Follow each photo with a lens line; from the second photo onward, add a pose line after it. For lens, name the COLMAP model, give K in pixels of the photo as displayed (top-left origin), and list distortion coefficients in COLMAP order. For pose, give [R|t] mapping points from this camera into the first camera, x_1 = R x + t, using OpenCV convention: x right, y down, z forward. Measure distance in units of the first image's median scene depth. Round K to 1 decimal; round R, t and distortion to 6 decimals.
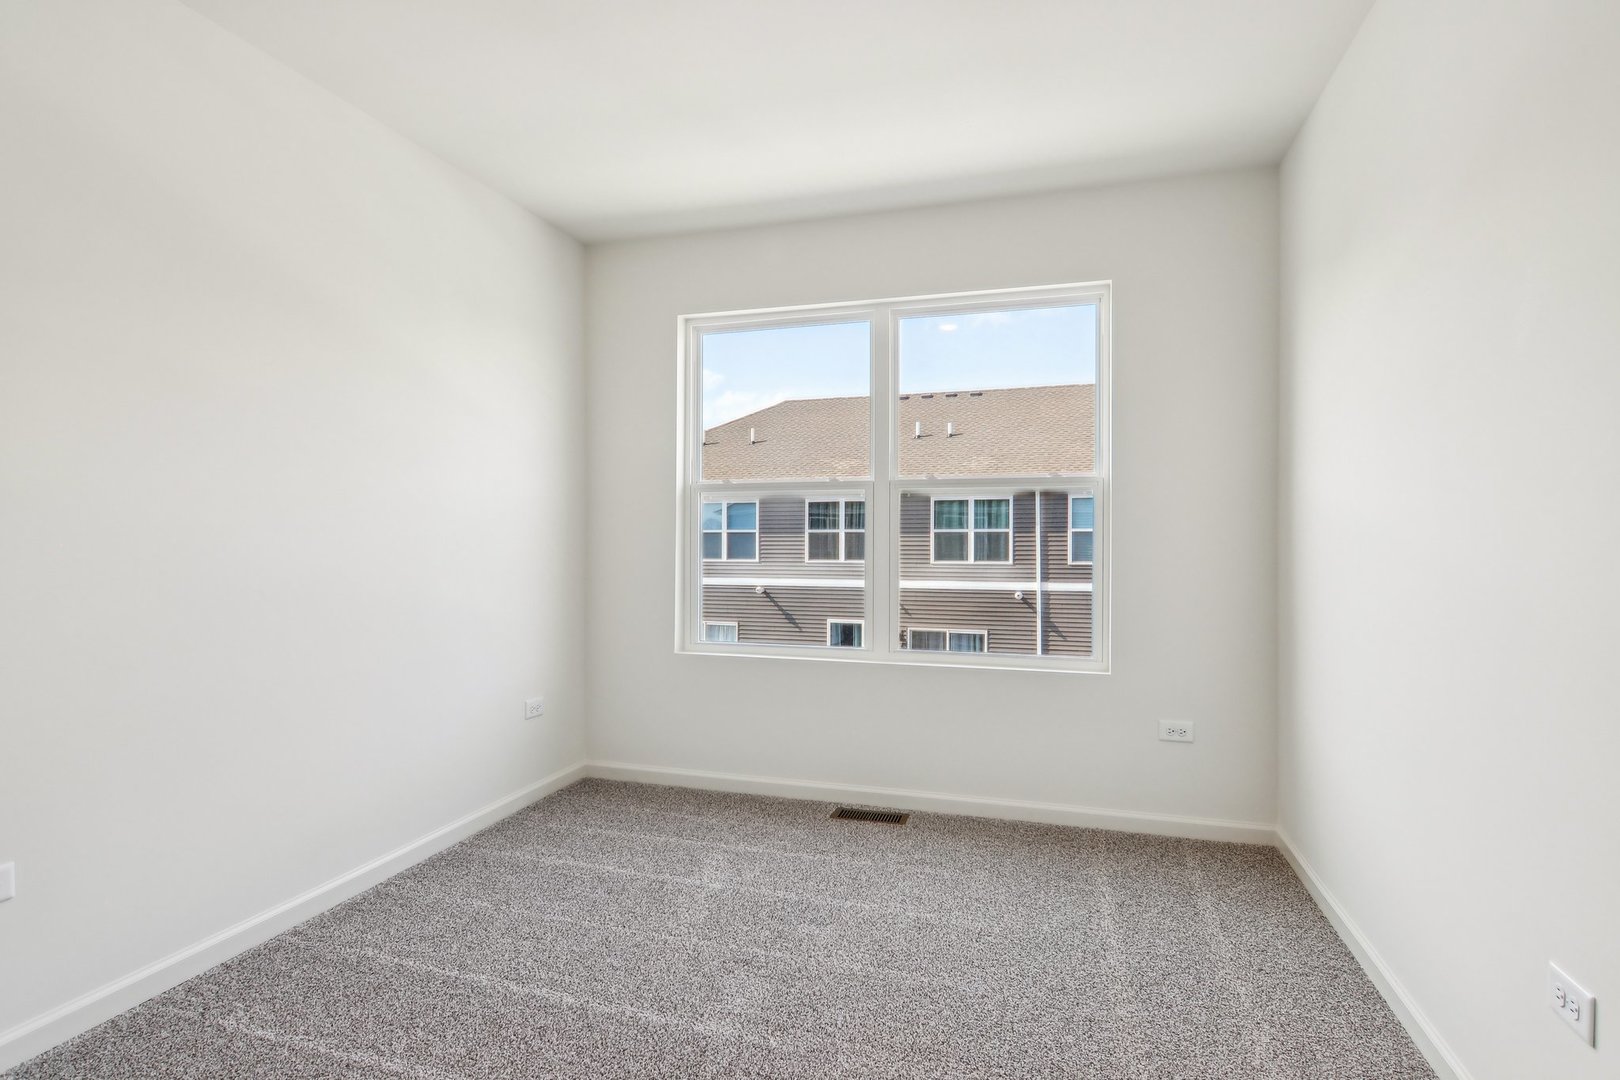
lens RADIAL K [[840.6, 0, 819.9], [0, 840.6, 535.8], [0, 0, 1]] dist [0.040169, -0.001224]
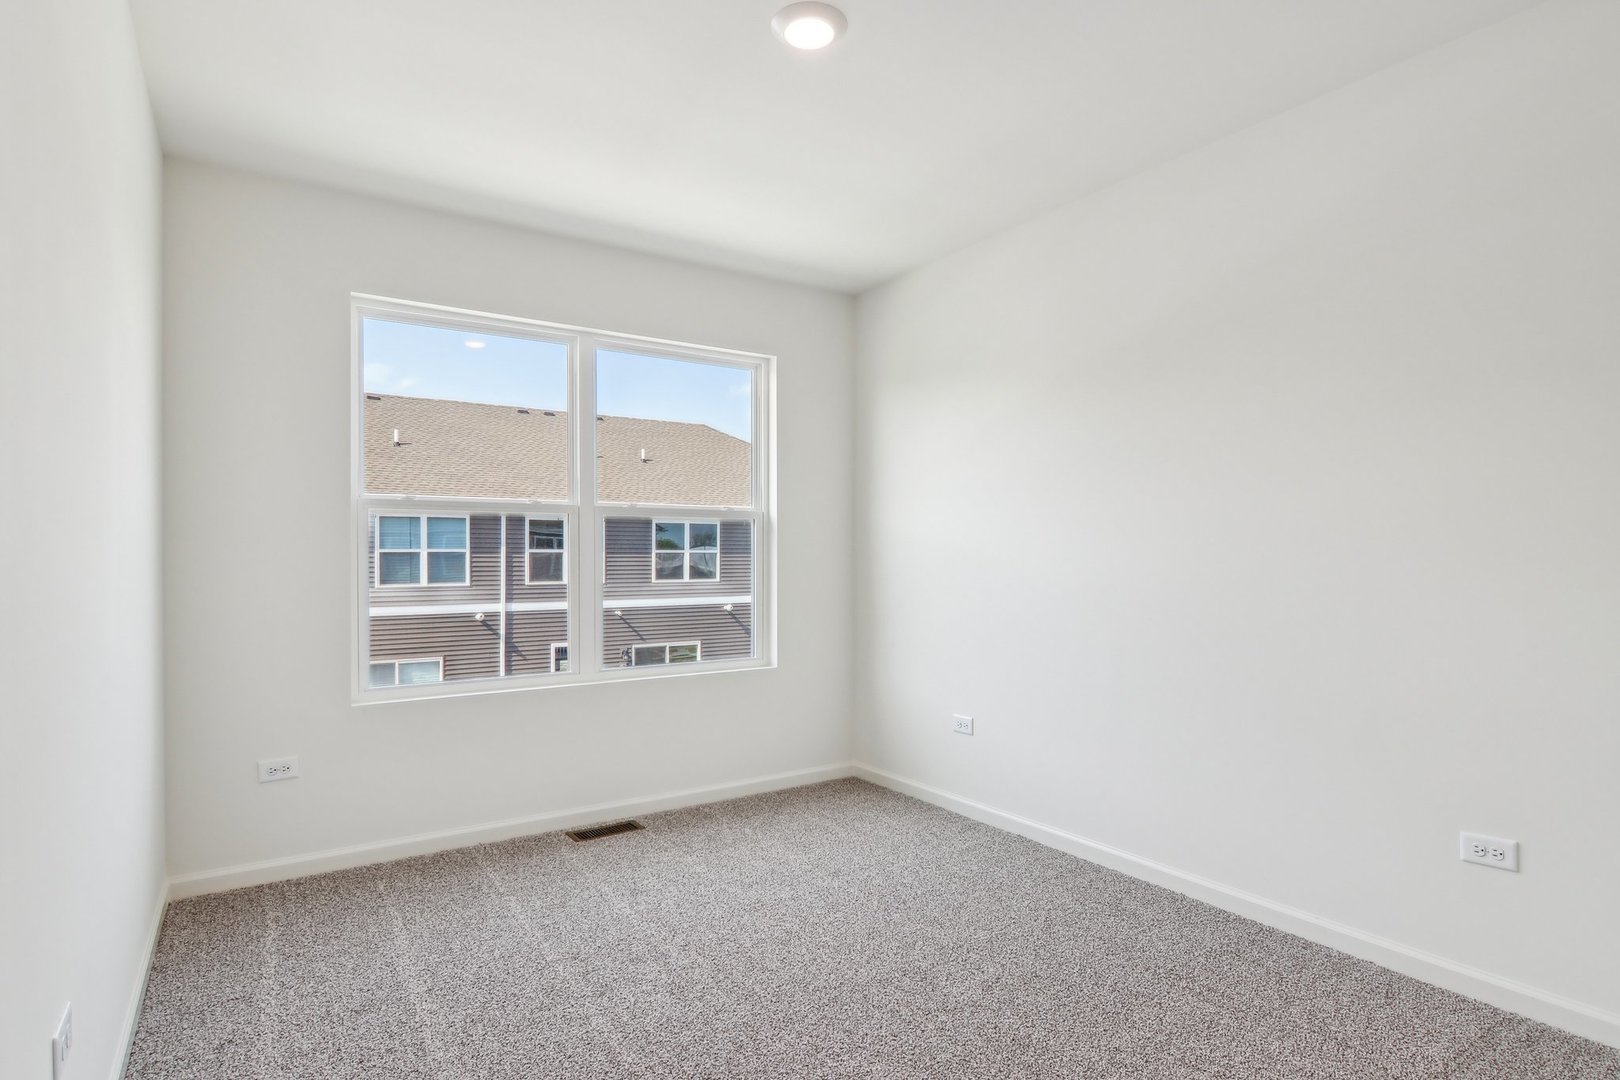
lens RADIAL K [[840.6, 0, 817.1], [0, 840.6, 569.1], [0, 0, 1]] dist [0.040169, -0.001224]
pose [[0.624087, -0.006459, 0.781328, -0.539097], [-0.004984, 0.999913, 0.012247, 0.001171], [-0.781339, -0.011537, 0.624000, 0.157759]]
